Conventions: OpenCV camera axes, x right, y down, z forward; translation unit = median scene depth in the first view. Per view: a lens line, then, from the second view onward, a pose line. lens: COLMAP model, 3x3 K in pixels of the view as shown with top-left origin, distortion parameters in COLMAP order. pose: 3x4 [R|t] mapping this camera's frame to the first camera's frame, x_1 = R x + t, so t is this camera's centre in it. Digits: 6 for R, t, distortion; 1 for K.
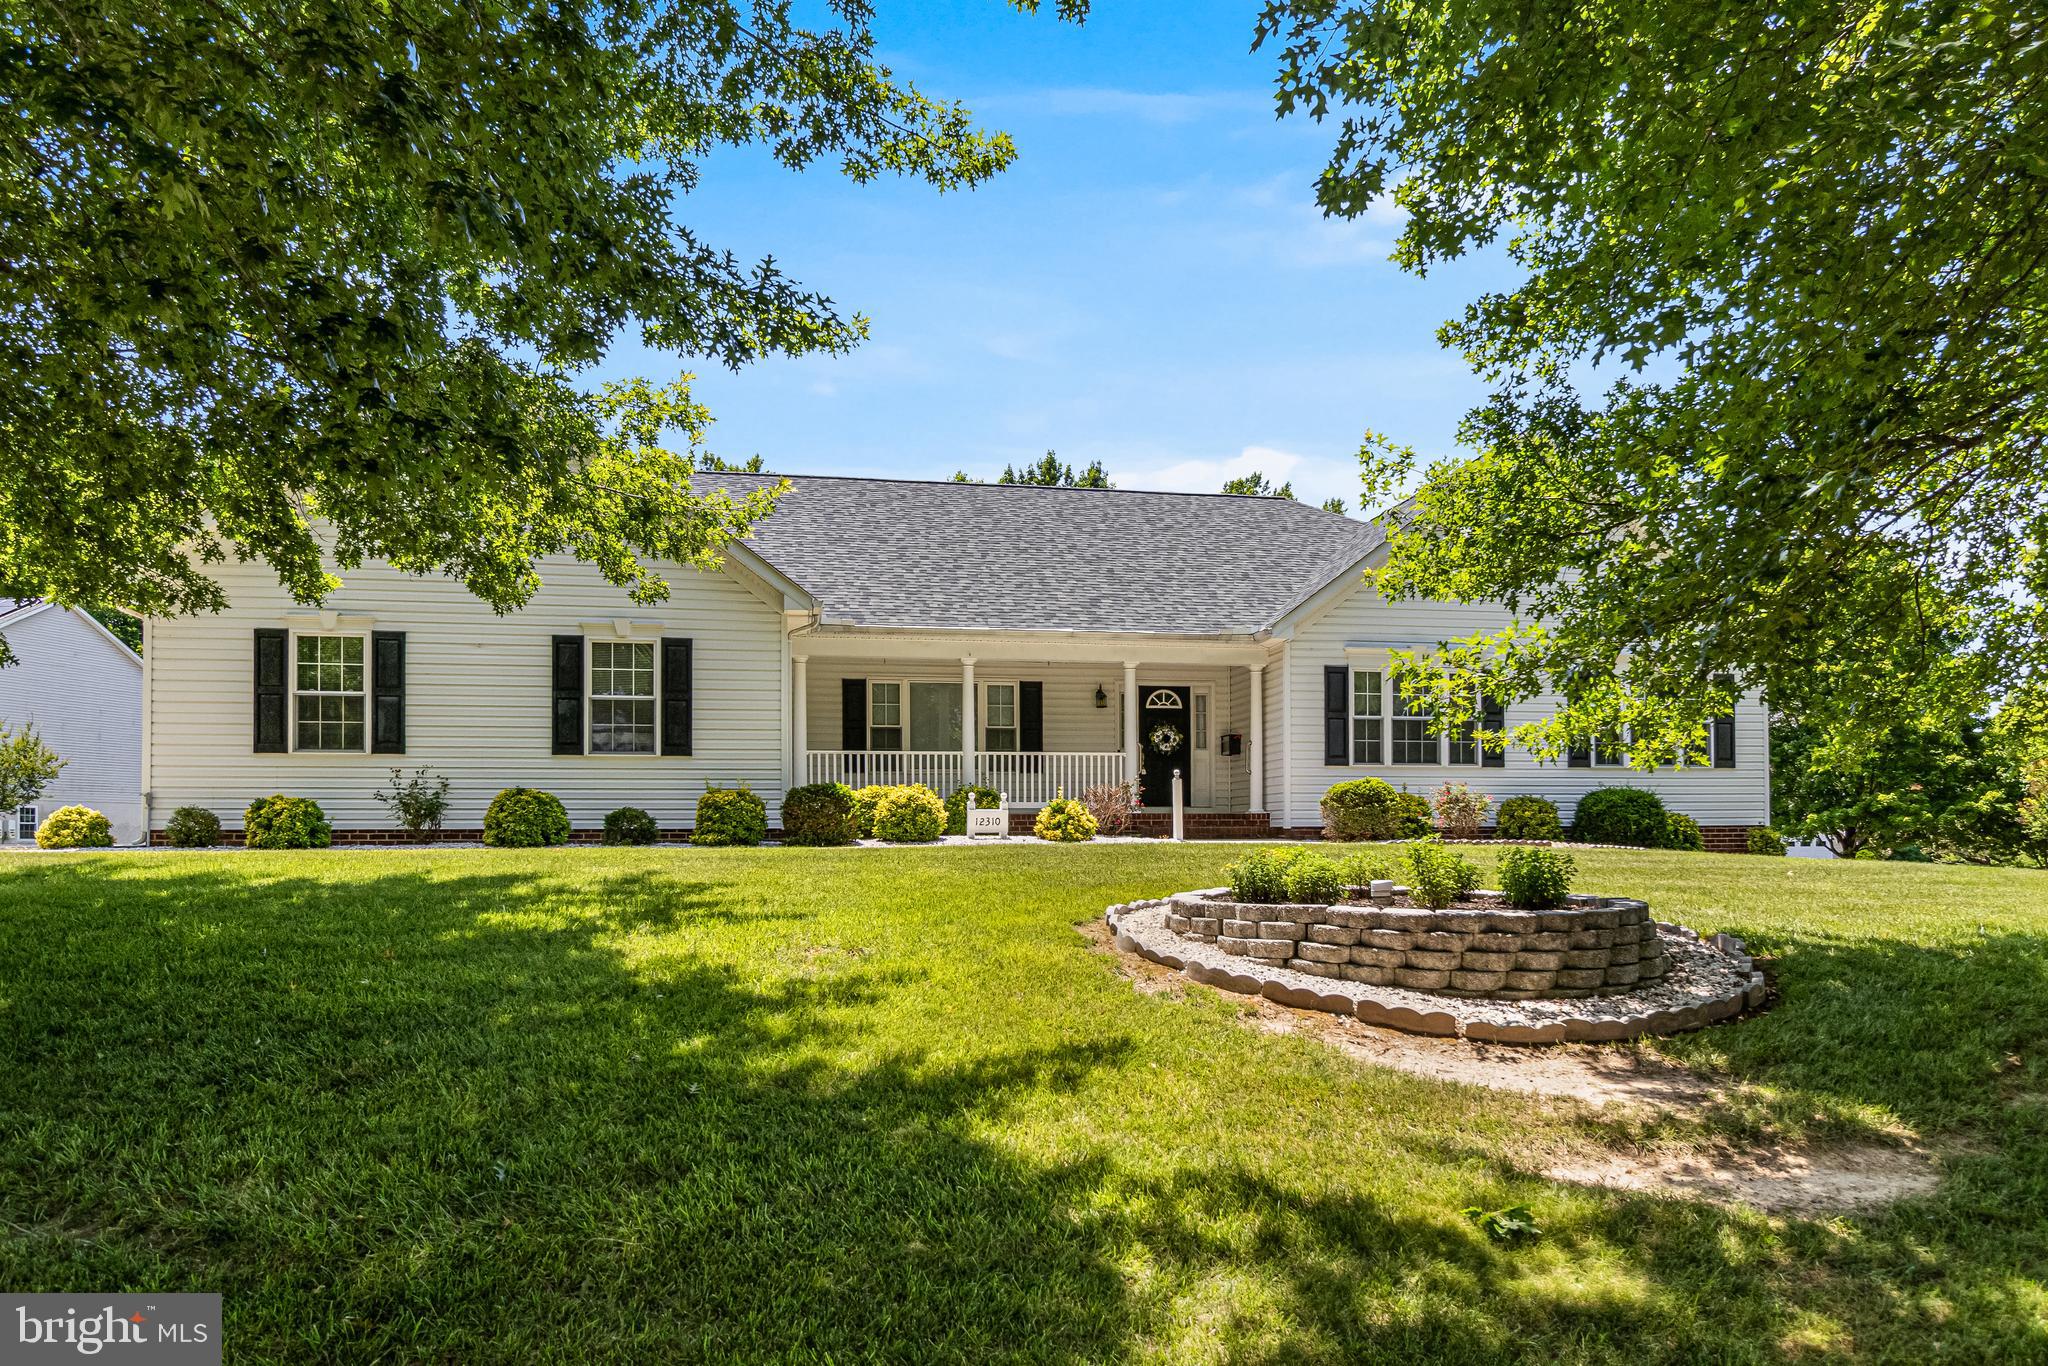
lens RADIAL K [[1315.1, 0, 629.3], [0, 1315.1, 765.6], [0, 0, 1]] dist [-0.003037, -0.000615]
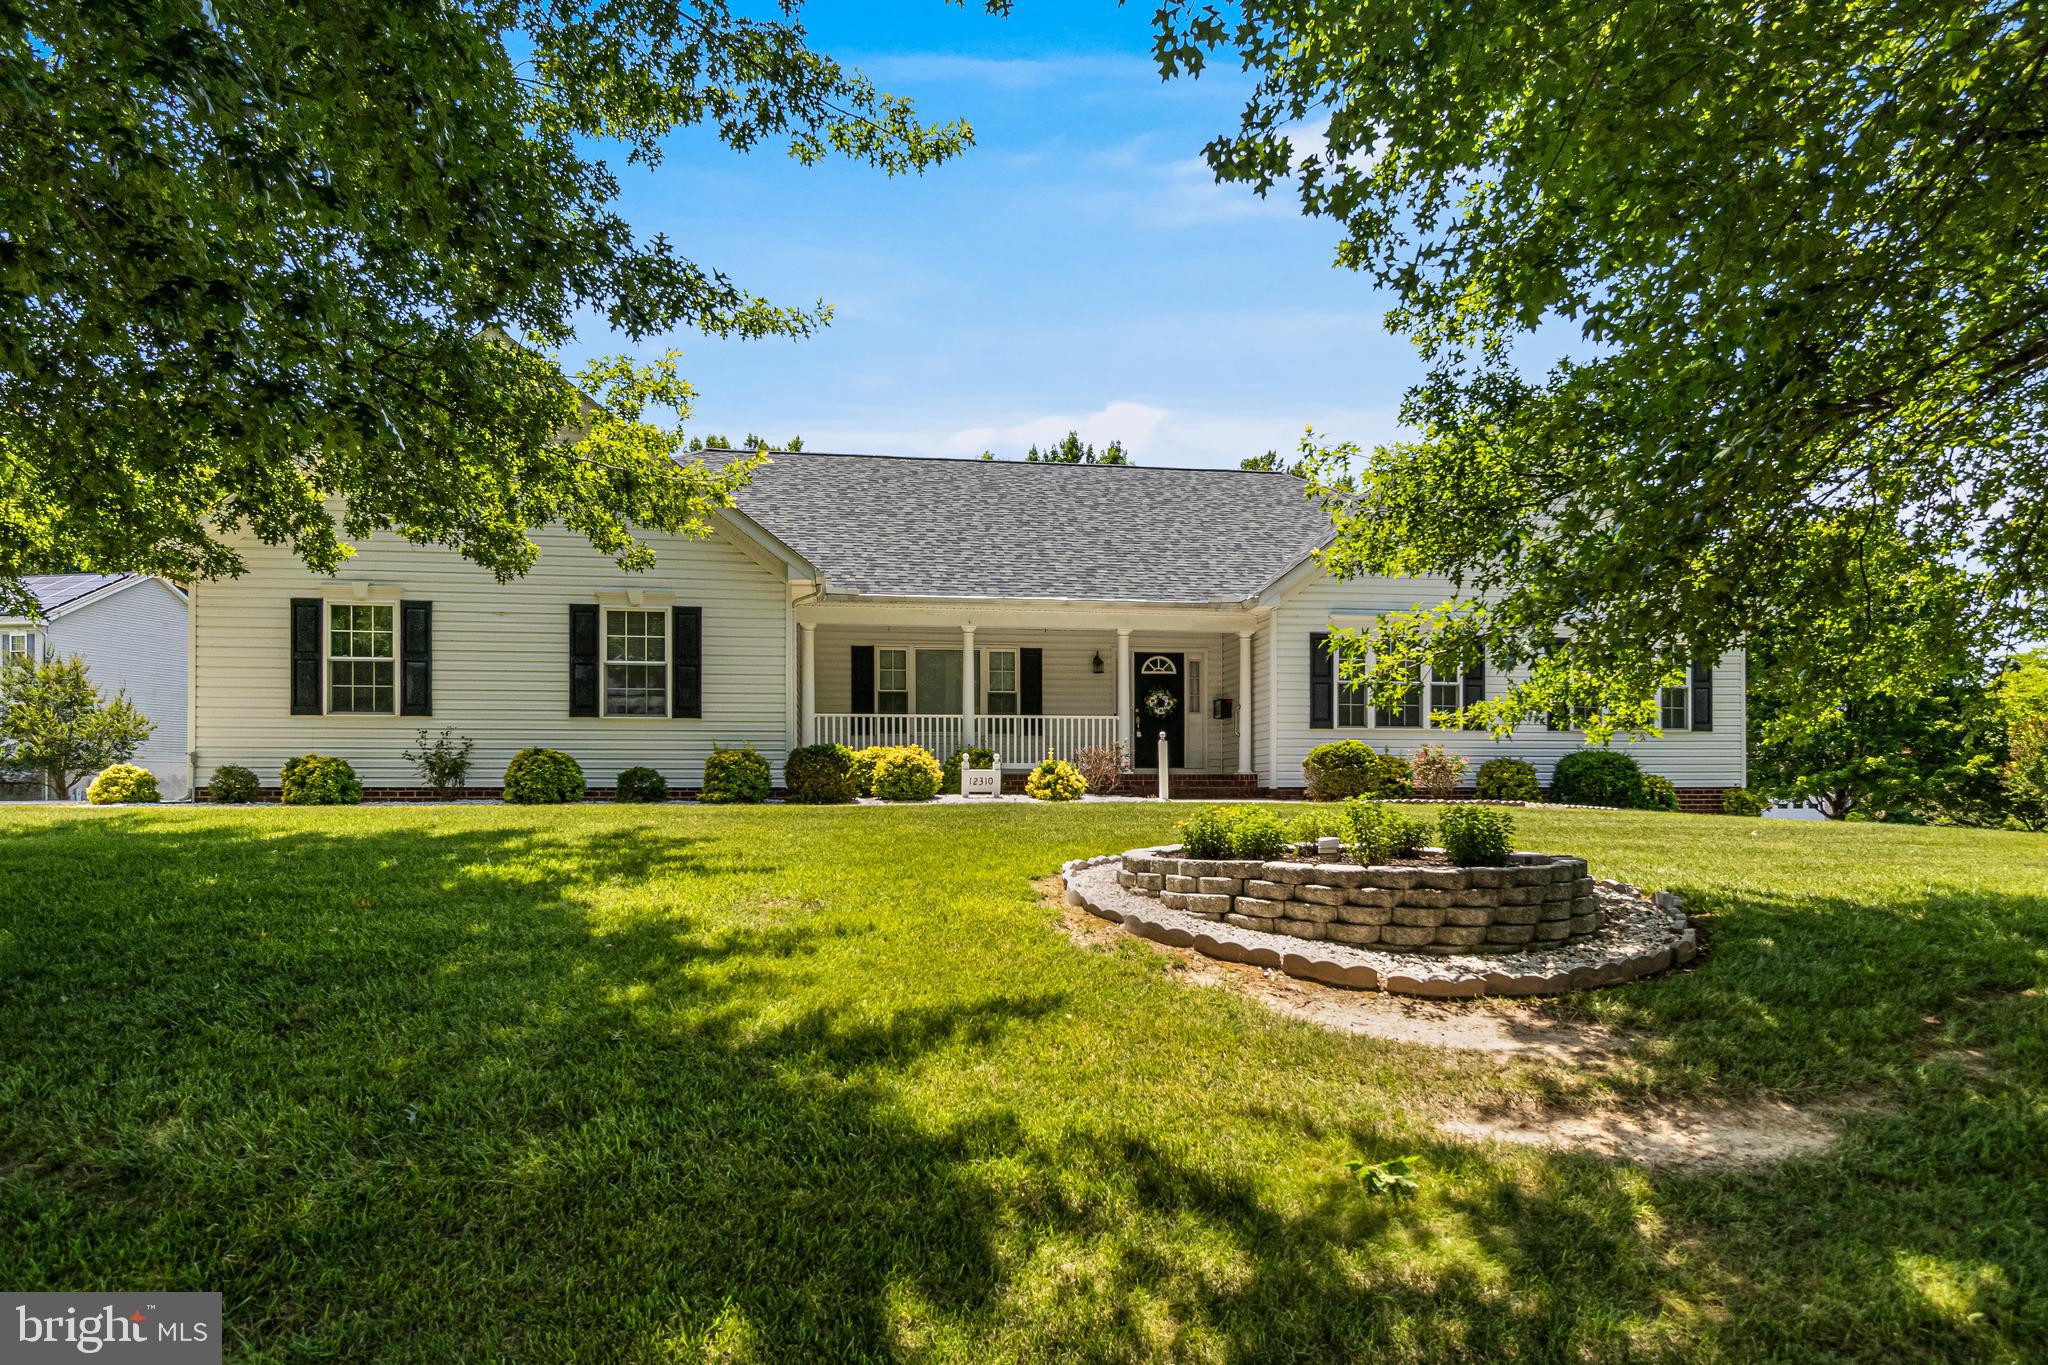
lens RADIAL K [[1123.5, 0, 1023.5], [0, 1123.5, 754.9], [0, 0, 1]] dist [0.000904, 0.000476]
pose [[0.999676, 0.001859, -0.025397, 0.330177], [-0.001750, 0.999989, 0.004303, 0.017702], [0.025405, -0.004257, 0.999668, 0.105875]]
